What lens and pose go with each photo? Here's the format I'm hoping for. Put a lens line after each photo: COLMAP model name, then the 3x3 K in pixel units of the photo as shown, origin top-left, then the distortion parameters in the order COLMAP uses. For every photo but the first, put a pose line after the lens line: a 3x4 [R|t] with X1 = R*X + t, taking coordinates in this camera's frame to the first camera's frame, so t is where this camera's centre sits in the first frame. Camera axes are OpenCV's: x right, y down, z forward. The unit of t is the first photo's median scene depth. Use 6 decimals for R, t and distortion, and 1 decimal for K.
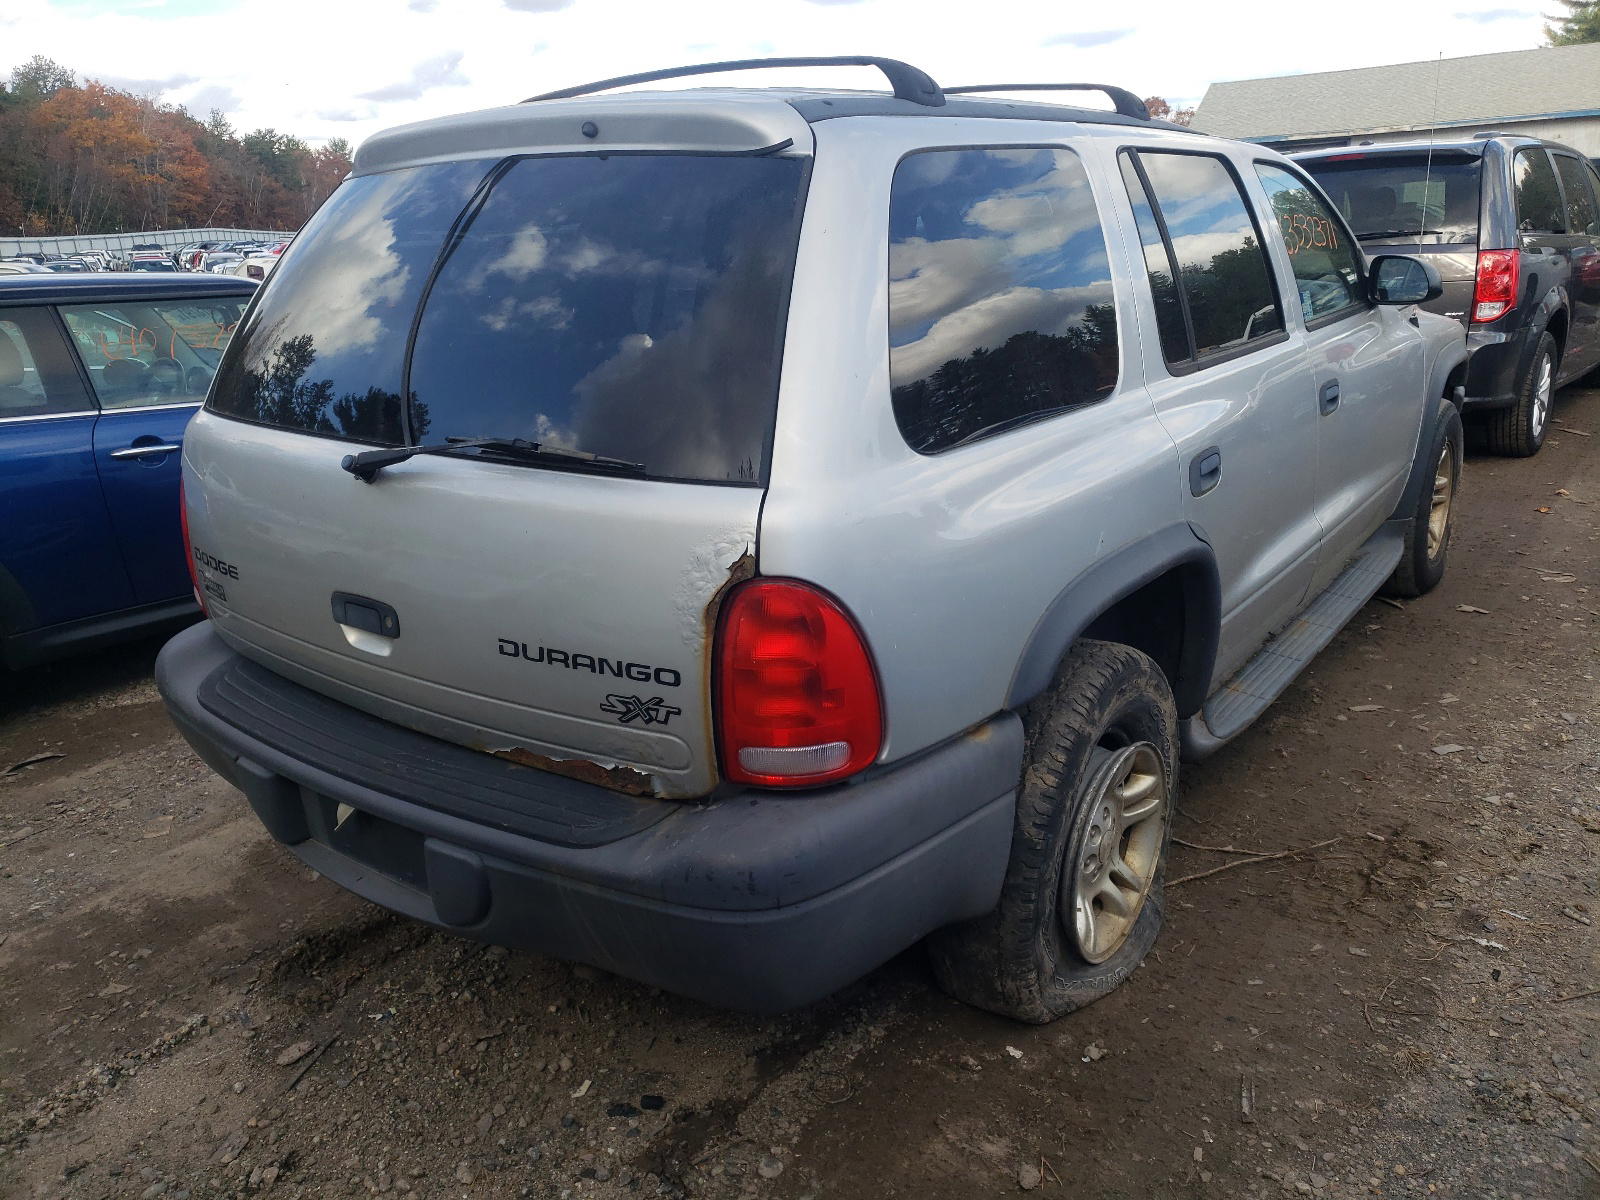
lens RADIAL K [[1207.3, 0, 800.6], [0, 1207.3, 601.6], [0, 0, 1]] dist [-0.000389, -0.000254]
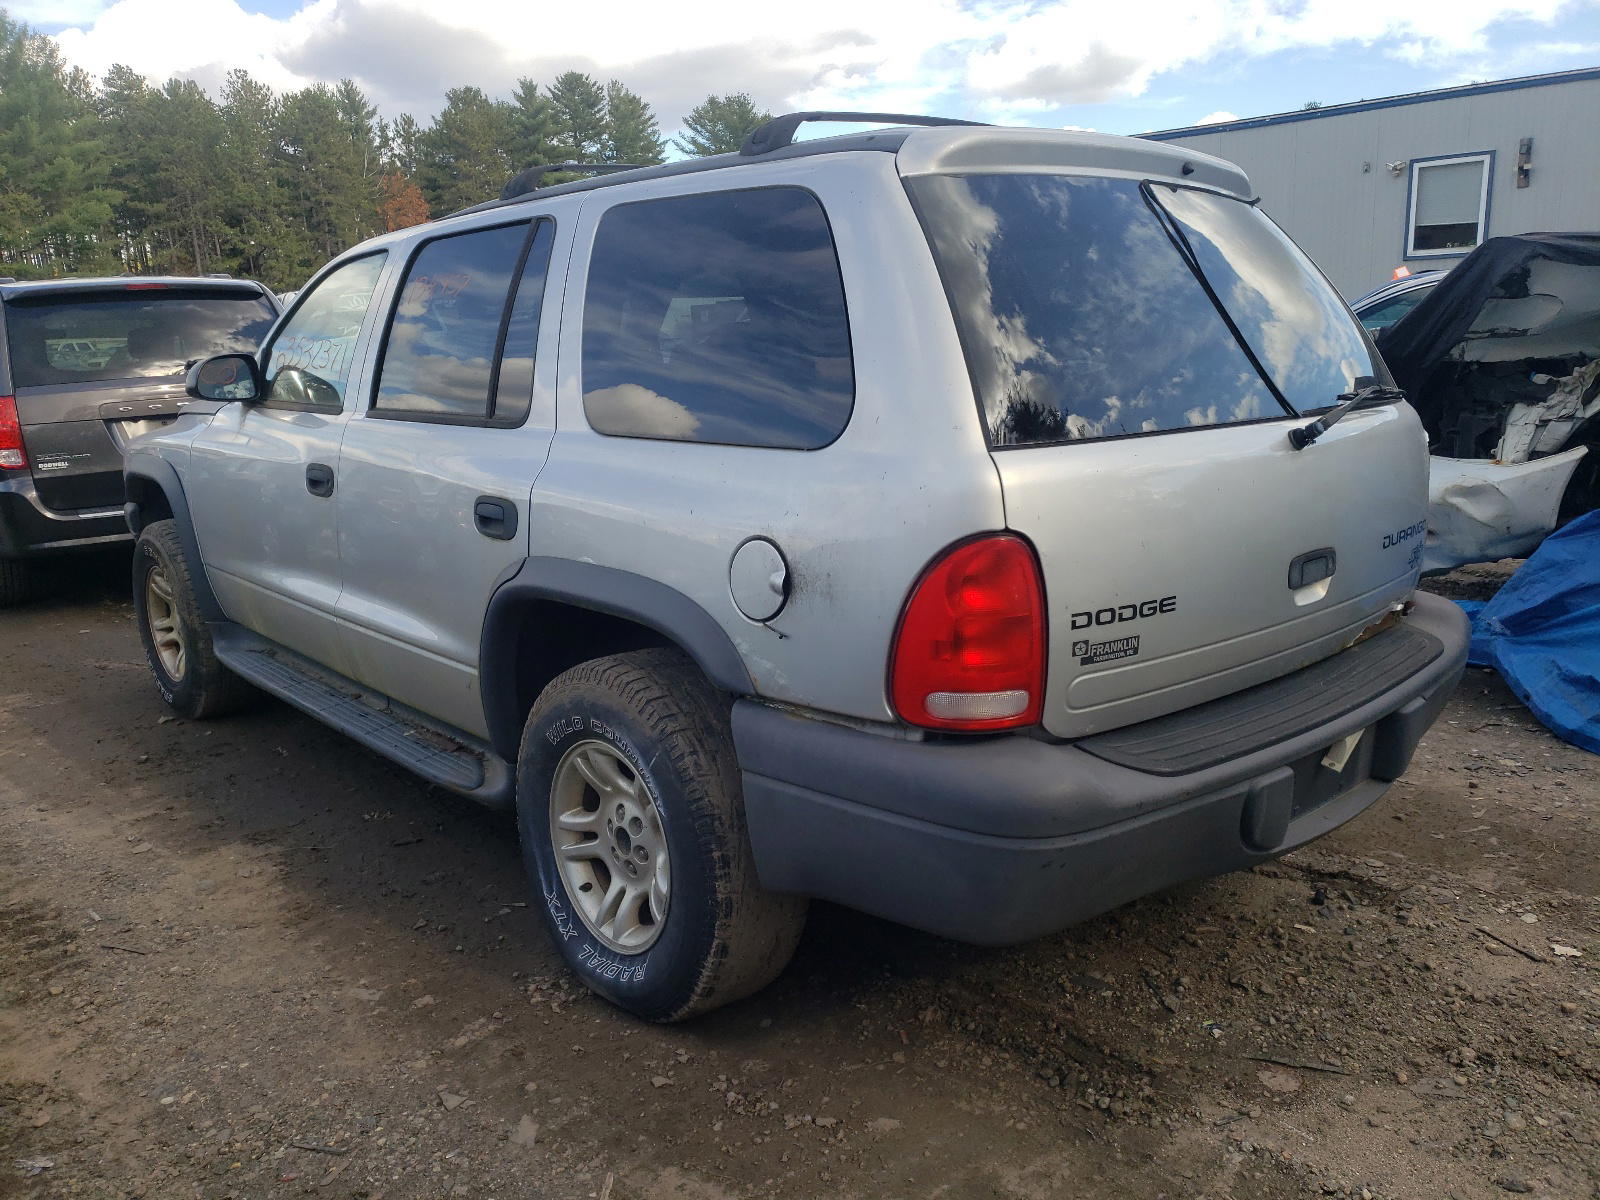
lens RADIAL K [[1498.7, 0, 800.5], [0, 1498.7, 599.0], [0, 0, 1]] dist [0.004570, 0.000000]
pose [[-0.093397, -0.109314, 0.989610, -1.436630], [0.091776, 0.988777, 0.117884, -0.139892], [-0.991390, 0.101833, -0.082317, 1.392289]]
